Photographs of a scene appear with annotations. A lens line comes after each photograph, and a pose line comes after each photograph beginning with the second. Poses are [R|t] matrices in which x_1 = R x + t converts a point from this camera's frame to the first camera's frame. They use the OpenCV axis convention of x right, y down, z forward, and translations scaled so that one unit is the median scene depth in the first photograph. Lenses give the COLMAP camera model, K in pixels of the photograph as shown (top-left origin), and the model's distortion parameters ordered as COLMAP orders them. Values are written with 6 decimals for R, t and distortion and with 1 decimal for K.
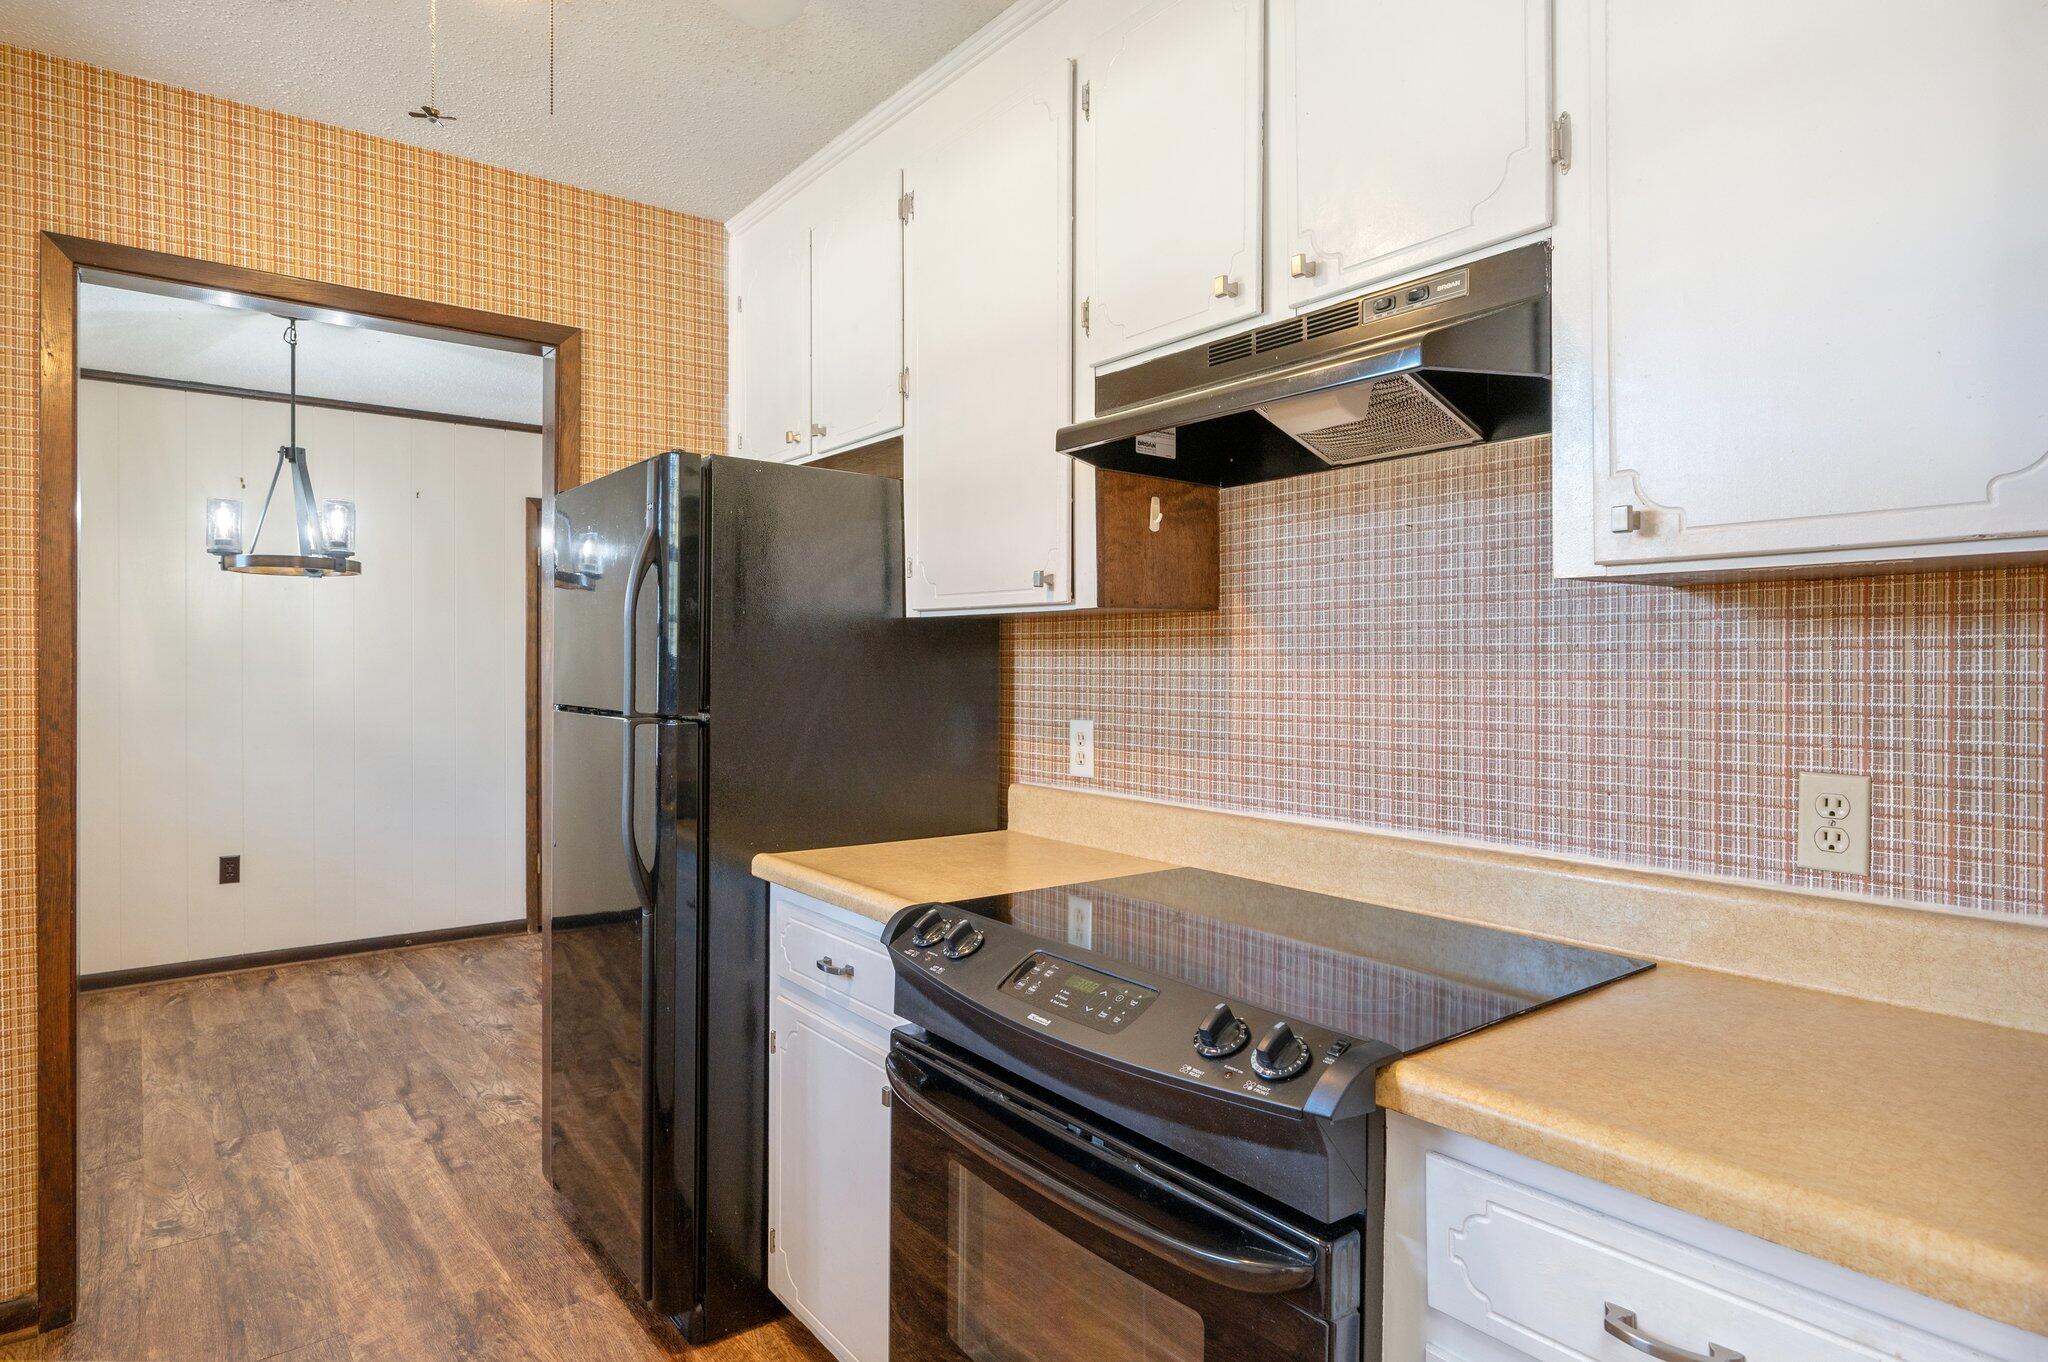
lens RADIAL K [[1118.3, 0, 1015.3], [0, 1118.3, 669.0], [0, 0, 1]] dist [-0.003962, 0.000371]
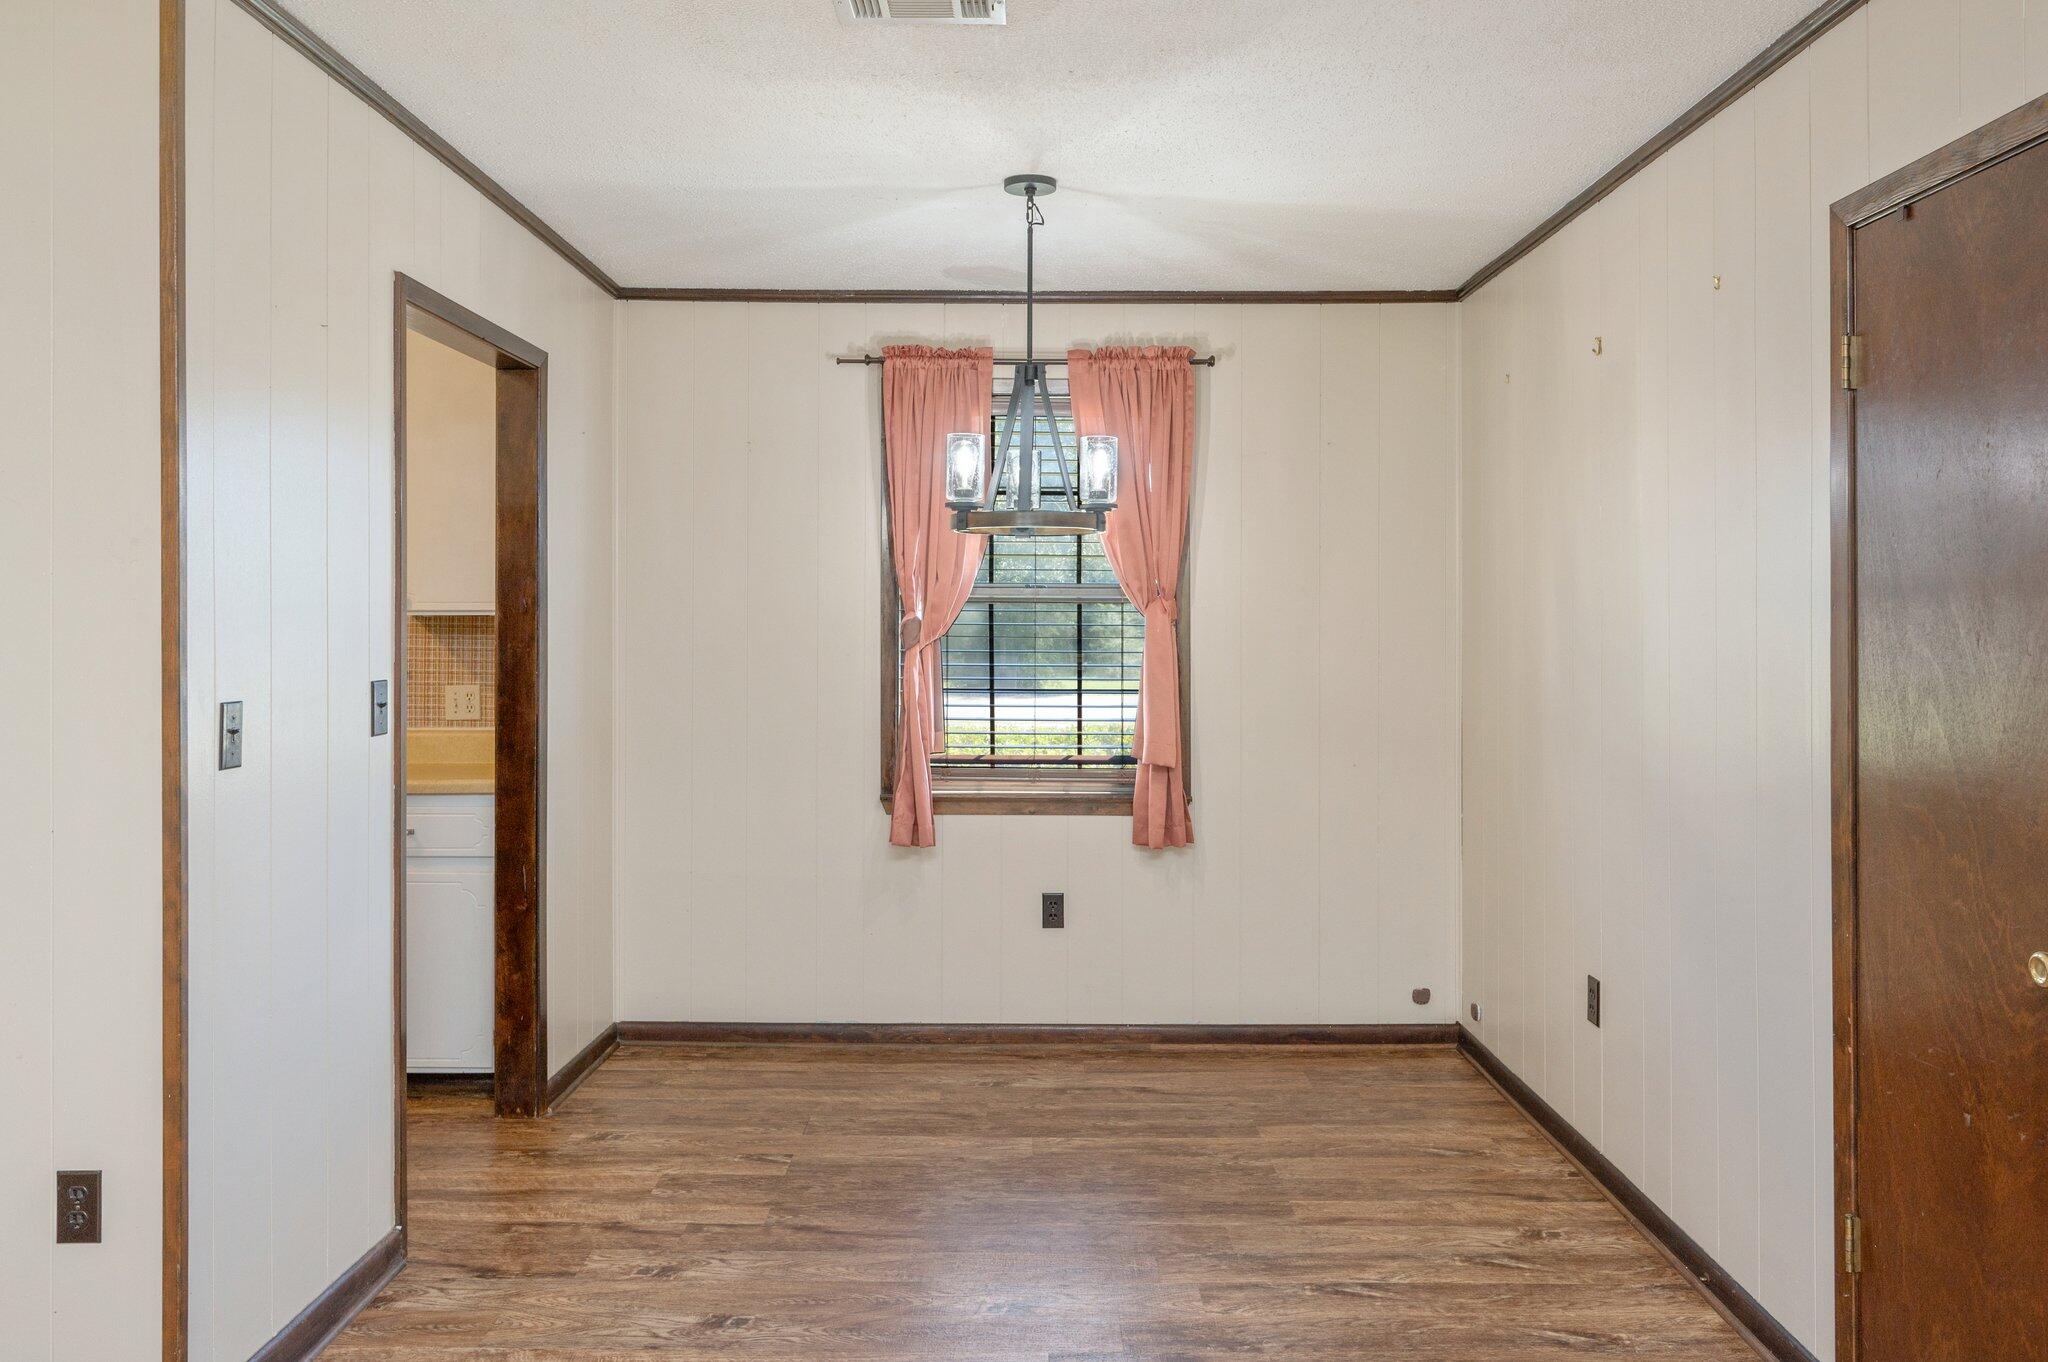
lens RADIAL K [[1526.2, 0, 1019.5], [0, 1526.2, 618.2], [0, 0, 1]] dist [-0.006084, -0.002279]
pose [[-0.617076, -0.005771, -0.786883, 0.225929], [-0.006069, 0.999978, -0.002574, -0.036330], [0.786880, 0.003187, -0.617097, 2.331335]]
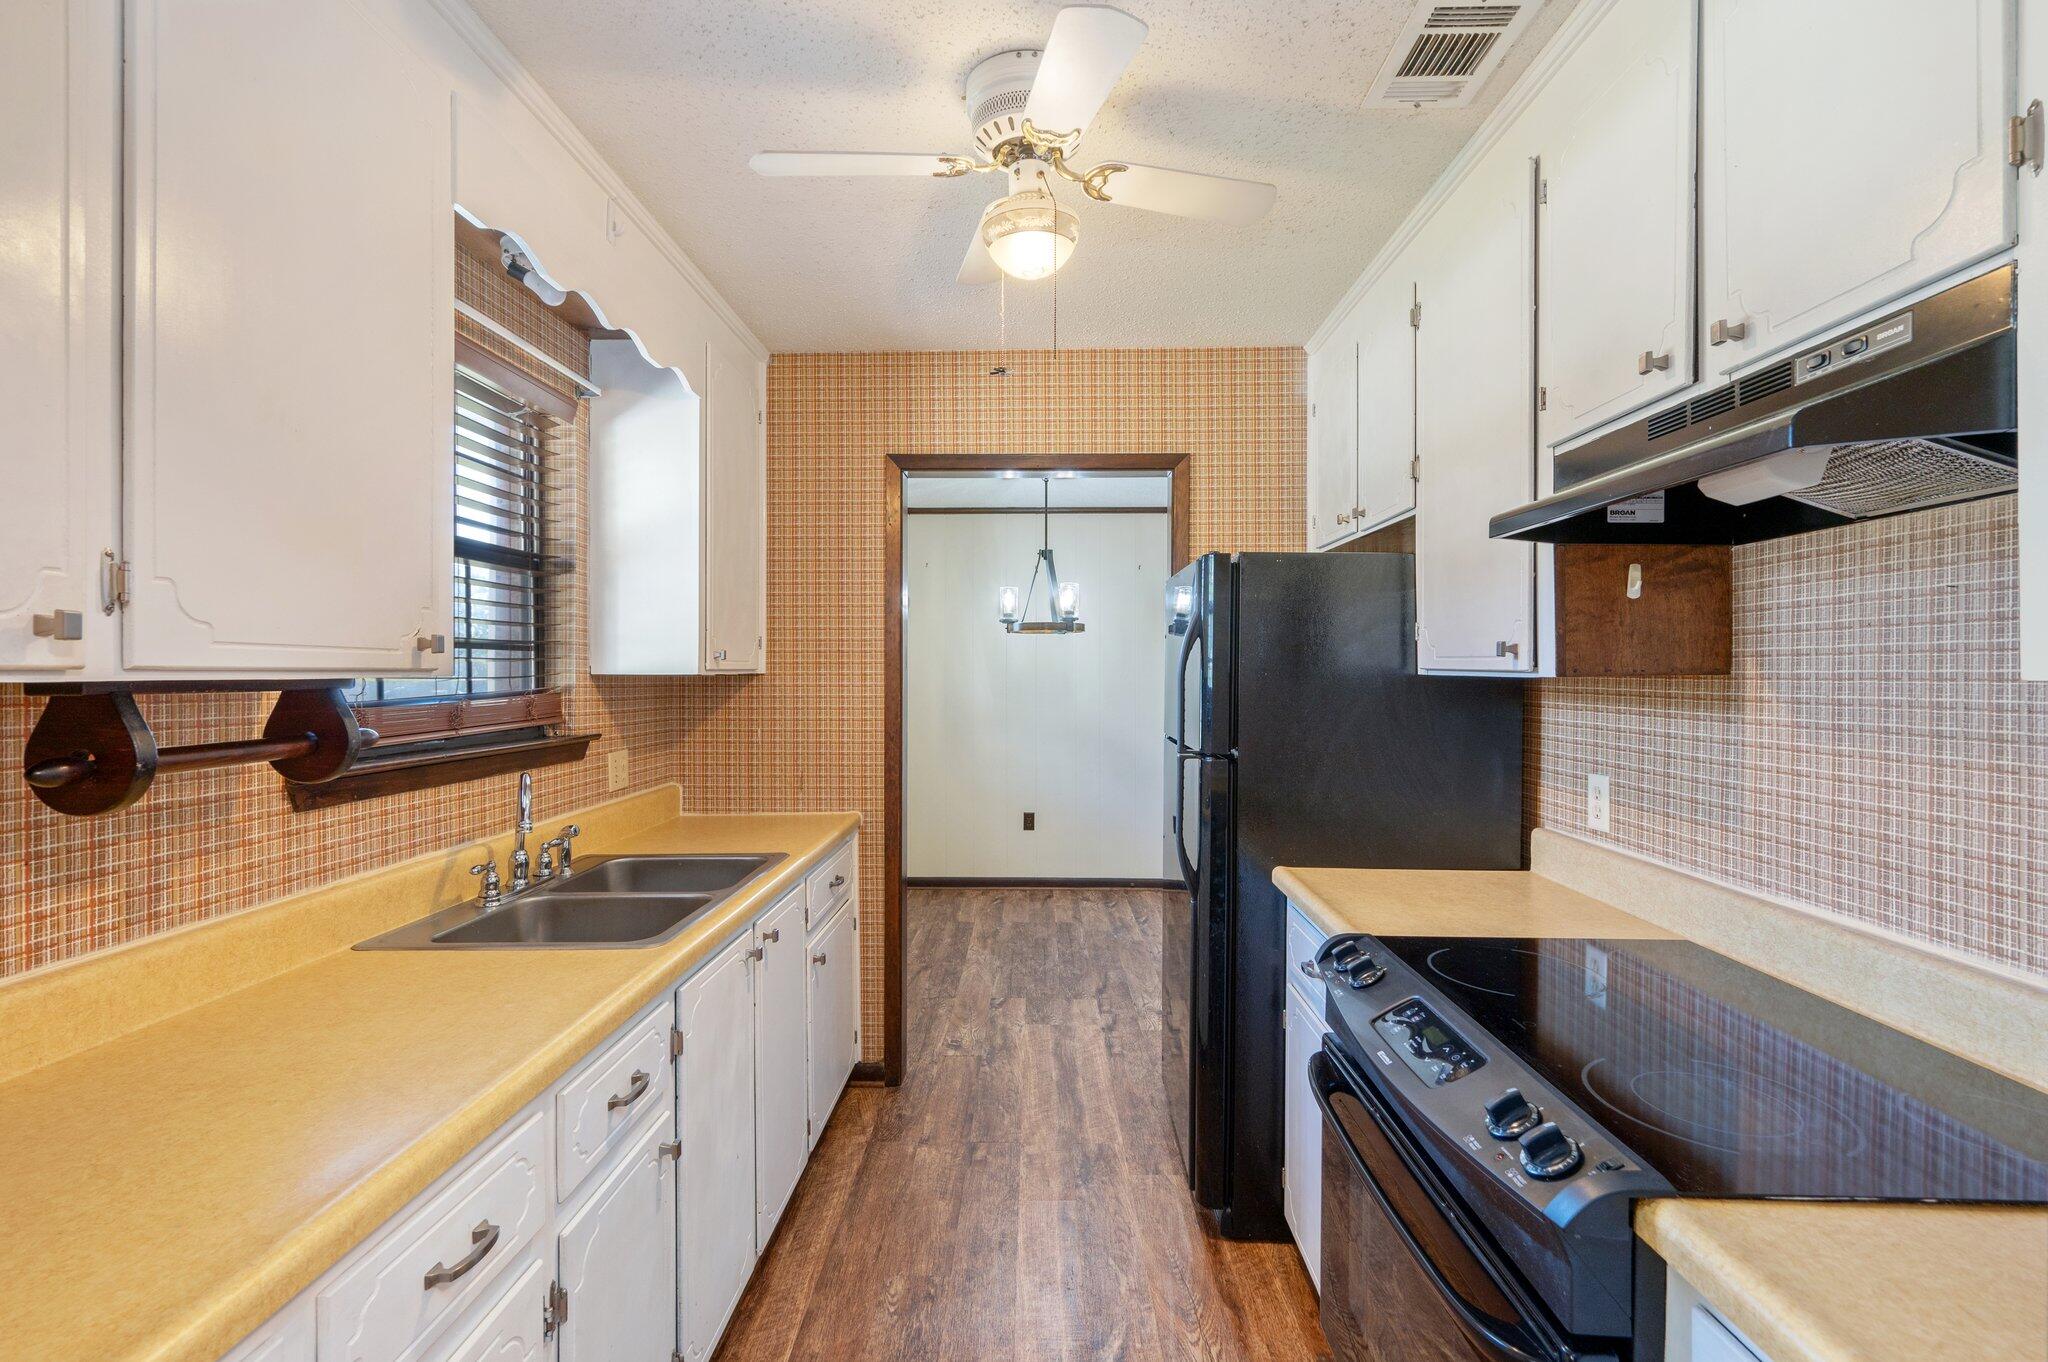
lens RADIAL K [[923.3, 0, 1022.1], [0, 923.3, 676.1], [0, 0, 1]] dist [0.000086, 0.000069]
pose [[0.774980, 0.002583, -0.631981, 0.172153], [-0.001983, 0.999997, 0.001655, -0.041870], [0.631983, -0.000029, 0.774982, 0.012858]]
